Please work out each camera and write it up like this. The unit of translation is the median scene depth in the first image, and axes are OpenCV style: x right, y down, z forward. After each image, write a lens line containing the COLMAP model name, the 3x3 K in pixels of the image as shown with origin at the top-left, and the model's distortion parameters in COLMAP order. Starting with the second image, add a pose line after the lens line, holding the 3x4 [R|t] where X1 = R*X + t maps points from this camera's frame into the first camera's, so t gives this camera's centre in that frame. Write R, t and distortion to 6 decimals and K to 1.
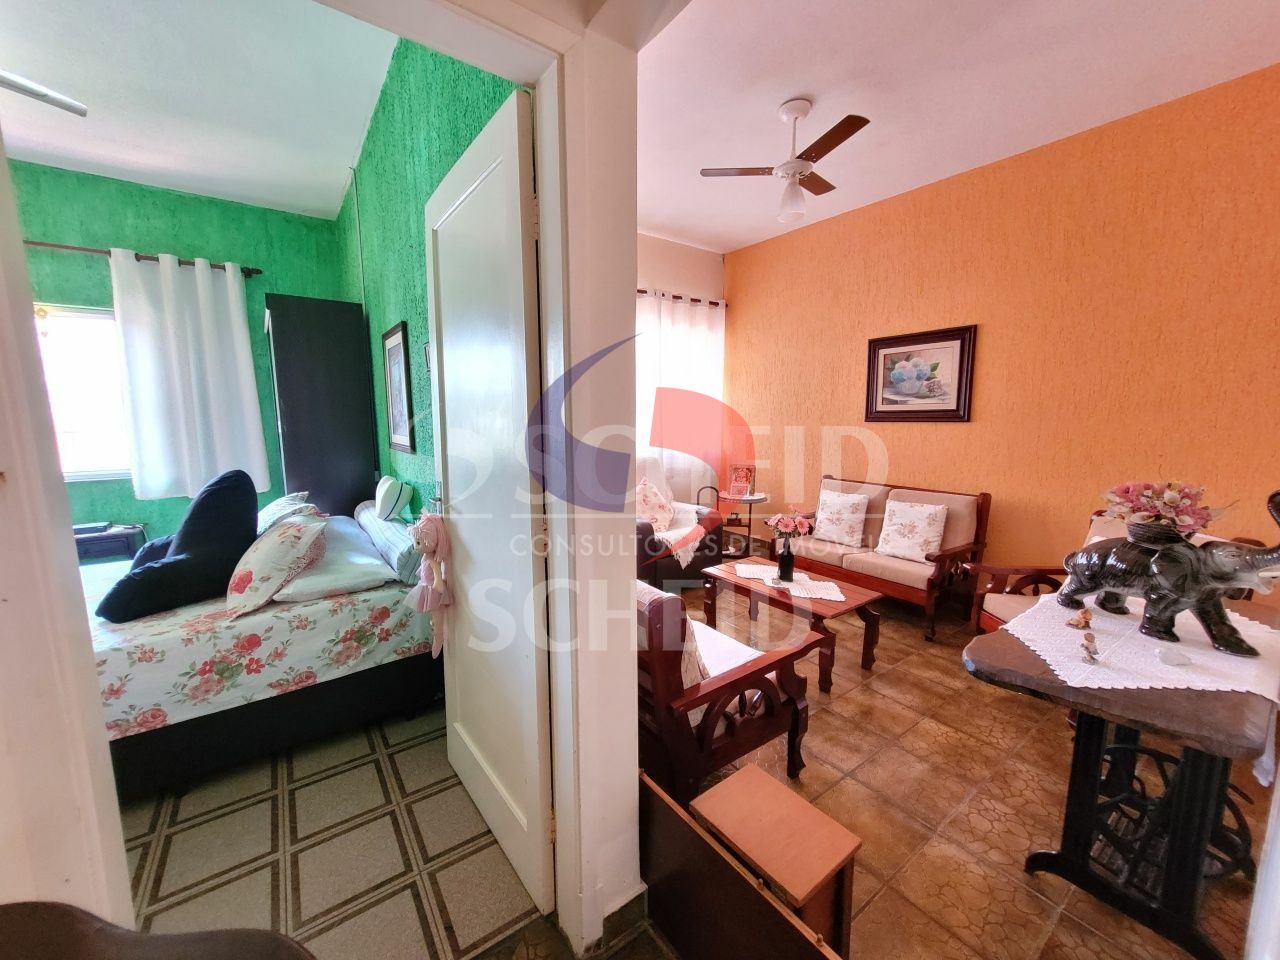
lens RADIAL K [[507.5, 0, 640.0], [0, 507.5, 480.0], [0, 0, 1]] dist [0.008069, -0.000294]
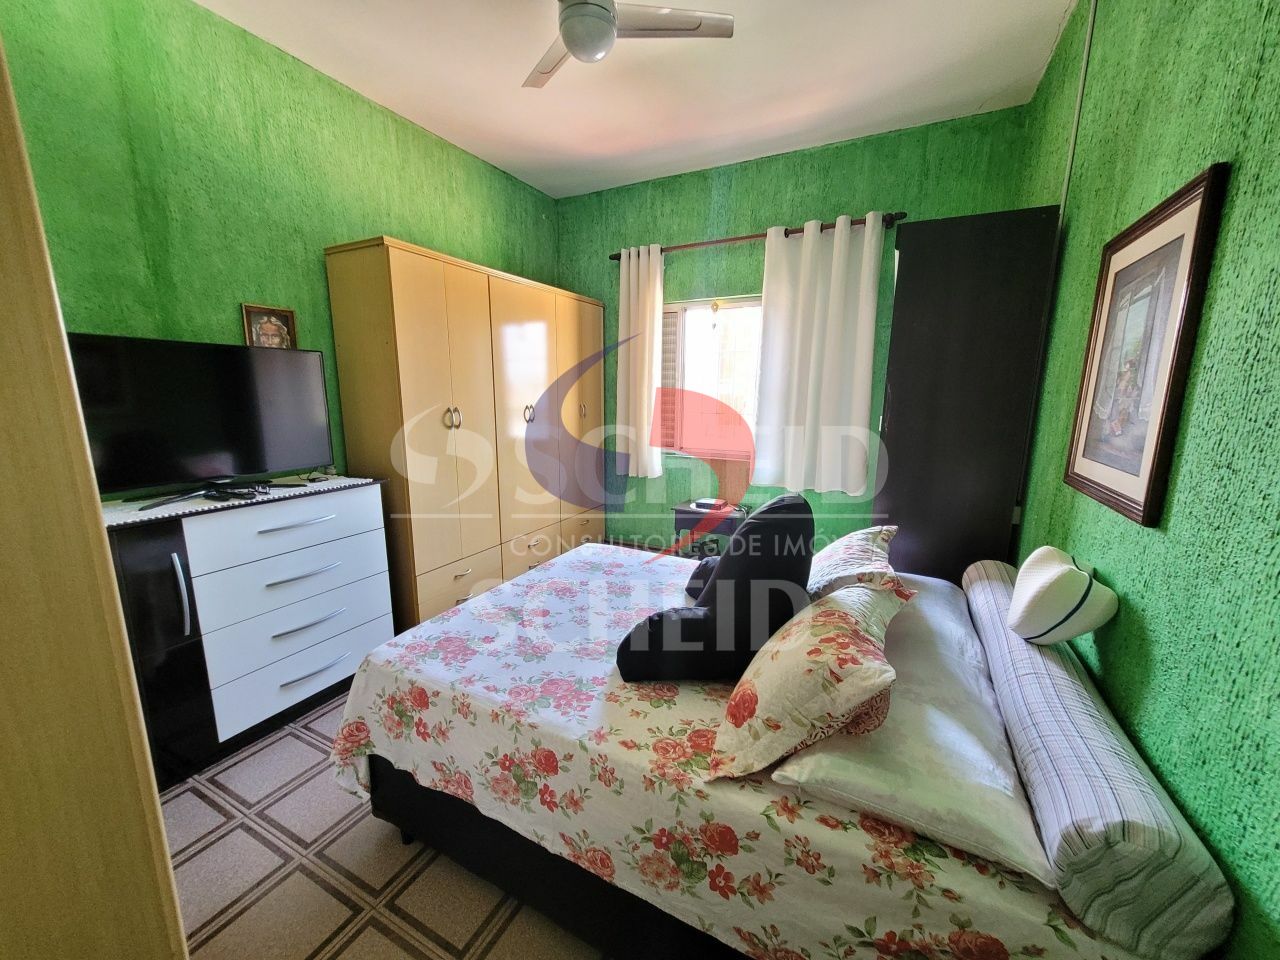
lens RADIAL K [[493.4, 0, 640.0], [0, 493.4, 480.0], [0, 0, 1]] dist [0.005036, -0.000289]
pose [[0.449462, 0.169445, -0.877082, -0.262294], [-0.132459, 0.983633, 0.122151, -0.071432], [0.883424, 0.061275, 0.464550, 0.422539]]
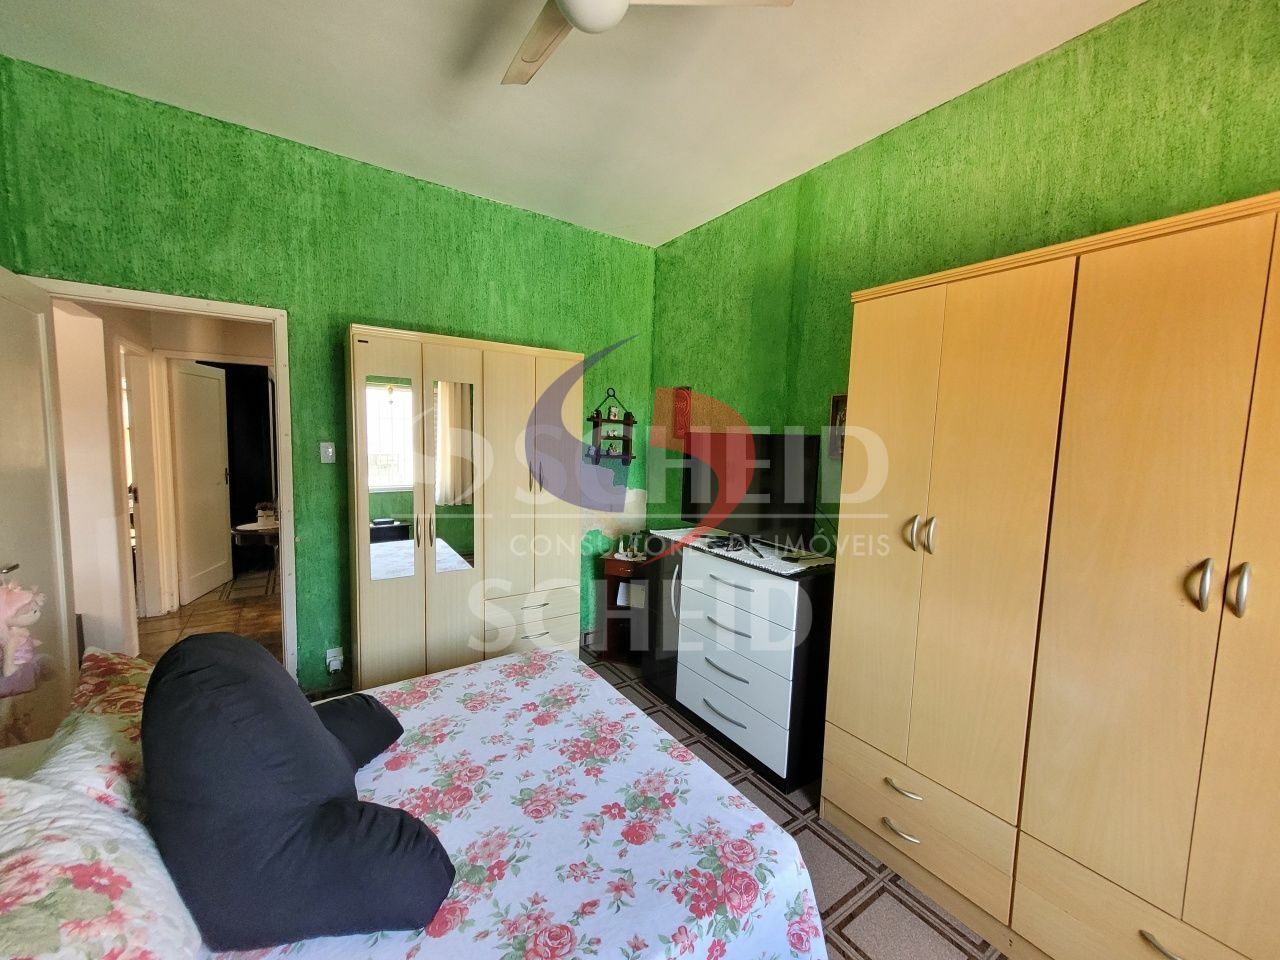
lens RADIAL K [[507.5, 0, 640.0], [0, 507.5, 480.0], [0, 0, 1]] dist [0.008069, -0.000294]
pose [[-0.998797, -0.027547, 0.040565, -0.837138], [-0.017606, 0.973582, 0.227659, -0.189389], [-0.045765, 0.226671, -0.972896, 0.987868]]
